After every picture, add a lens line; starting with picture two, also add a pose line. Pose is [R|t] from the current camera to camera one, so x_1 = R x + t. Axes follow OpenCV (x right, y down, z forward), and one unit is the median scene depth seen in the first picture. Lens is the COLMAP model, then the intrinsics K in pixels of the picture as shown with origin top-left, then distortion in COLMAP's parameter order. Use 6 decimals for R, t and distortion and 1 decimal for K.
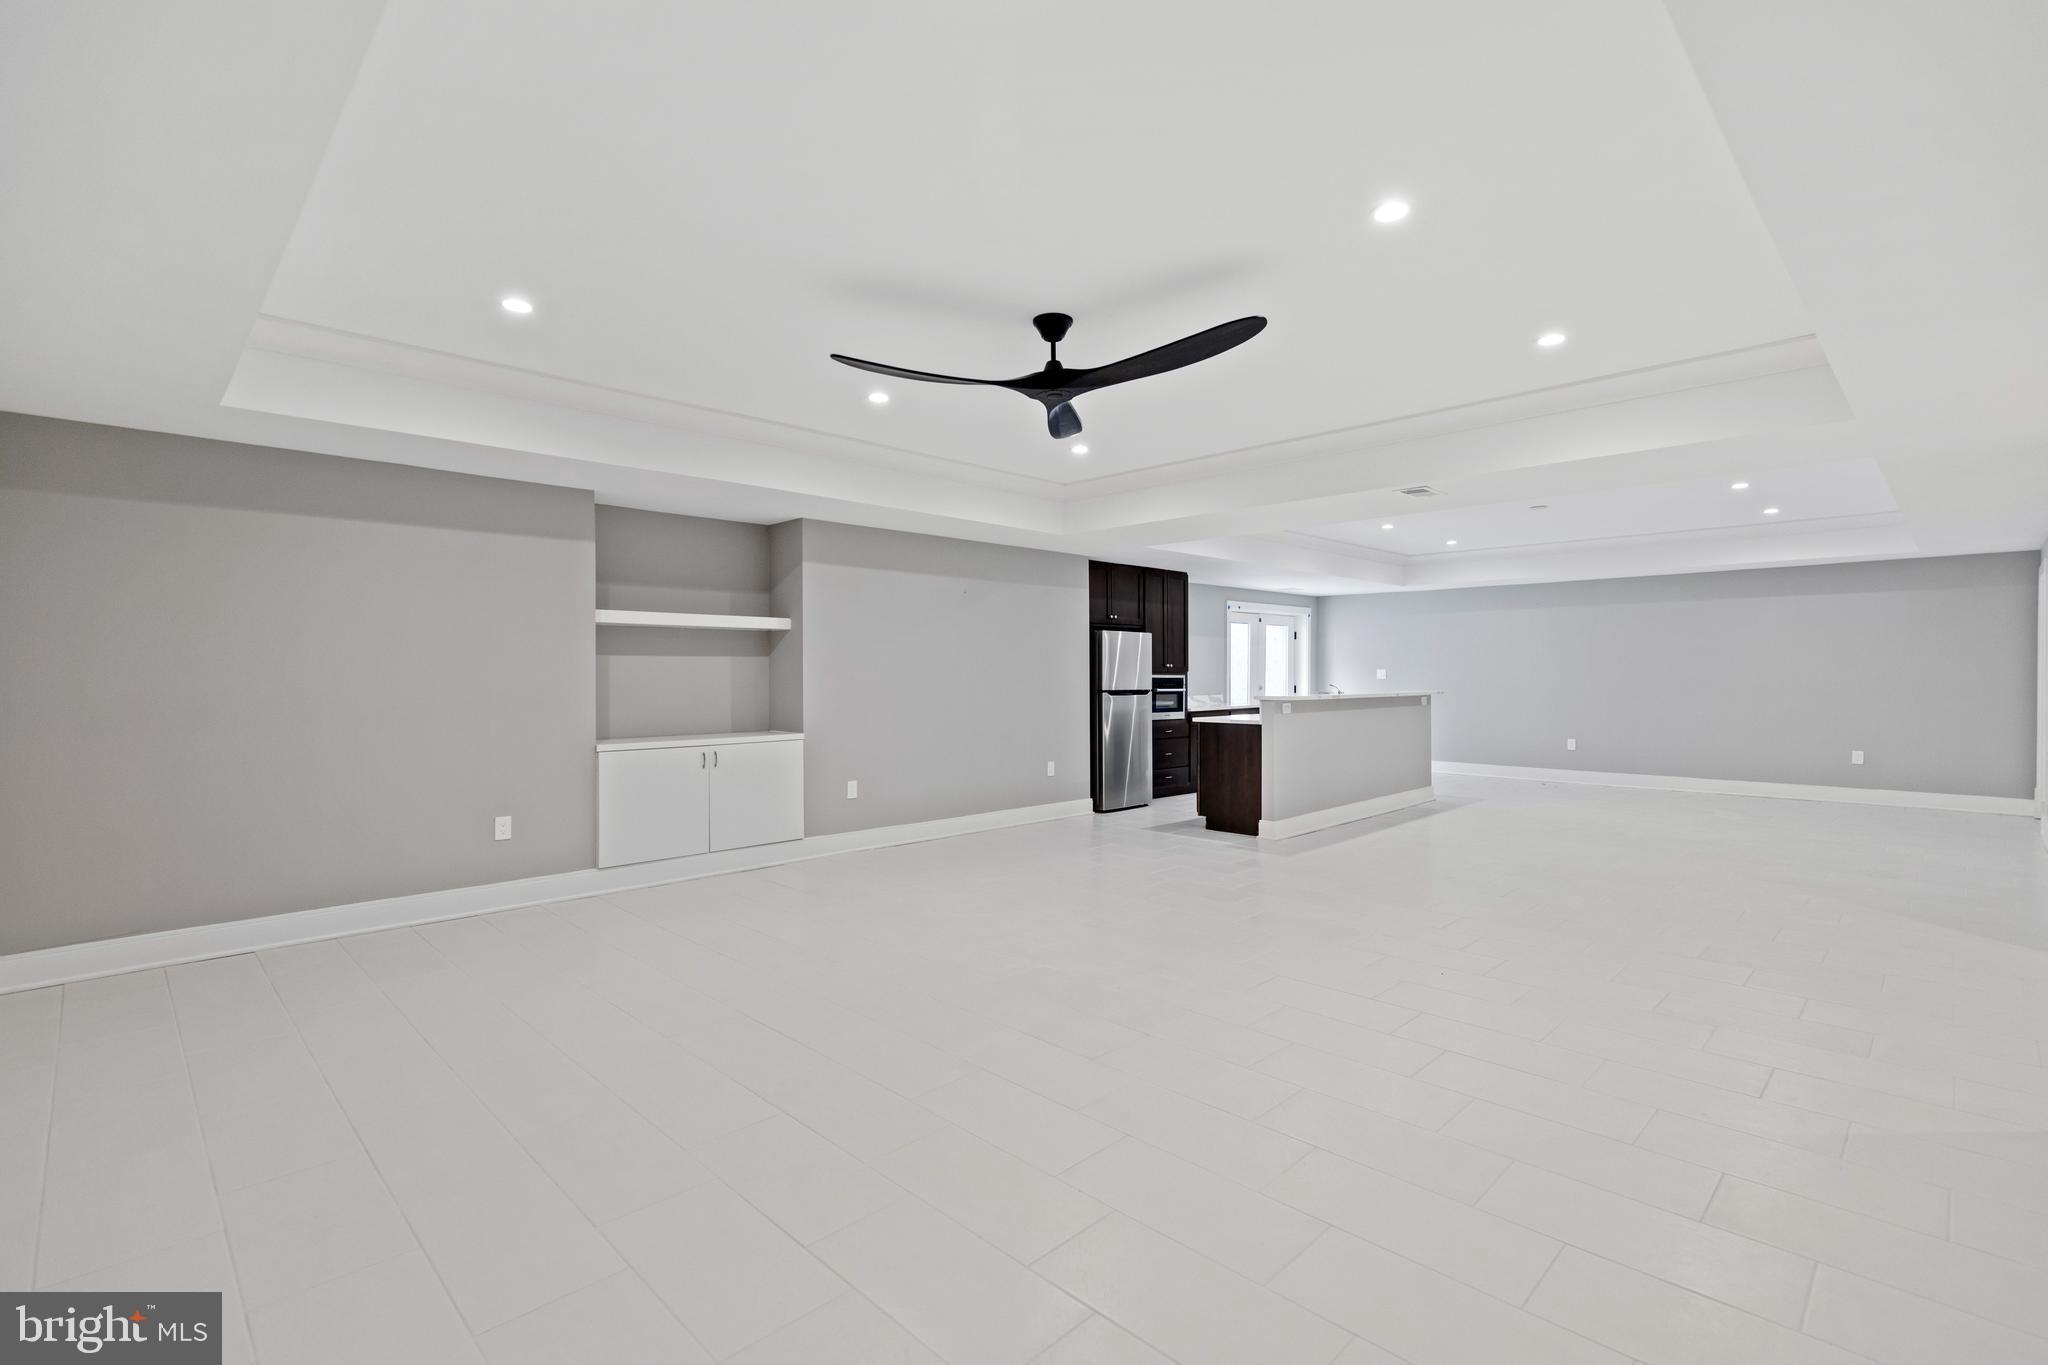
lens RADIAL K [[939.9, 0, 1028.9], [0, 939.9, 667.0], [0, 0, 1]] dist [0.020379, -0.000295]
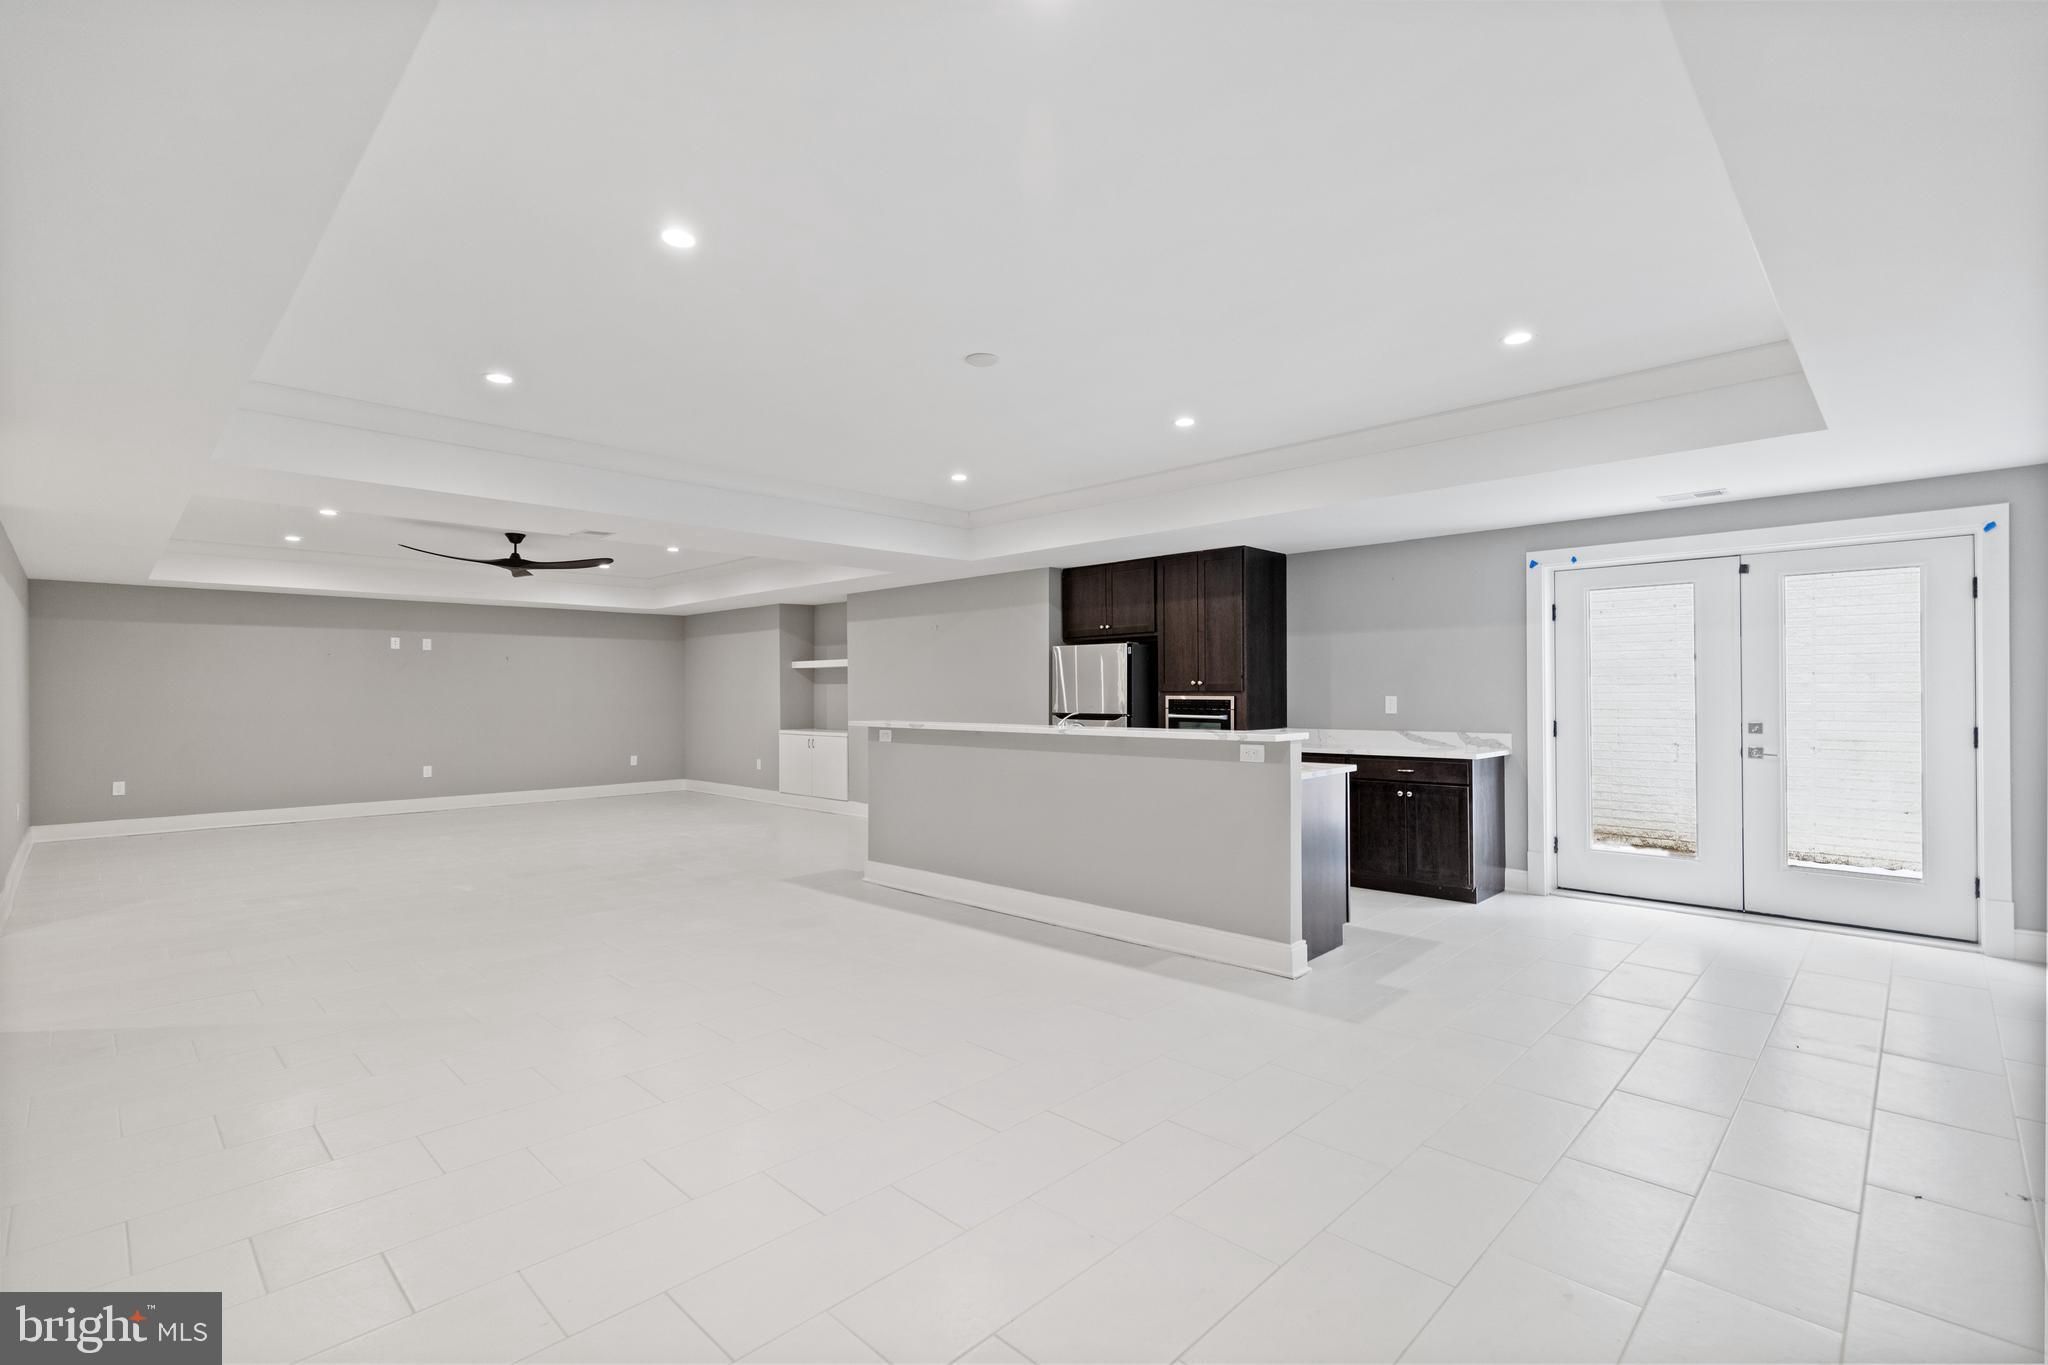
lens RADIAL K [[939.9, 0, 1016.9], [0, 939.9, 689.5], [0, 0, 1]] dist [0.020379, -0.000295]
pose [[-0.007285, -0.009074, -0.999932, 1.151166], [0.004536, 0.999948, -0.009107, 0.012827], [0.999963, -0.004603, -0.007243, 1.134536]]
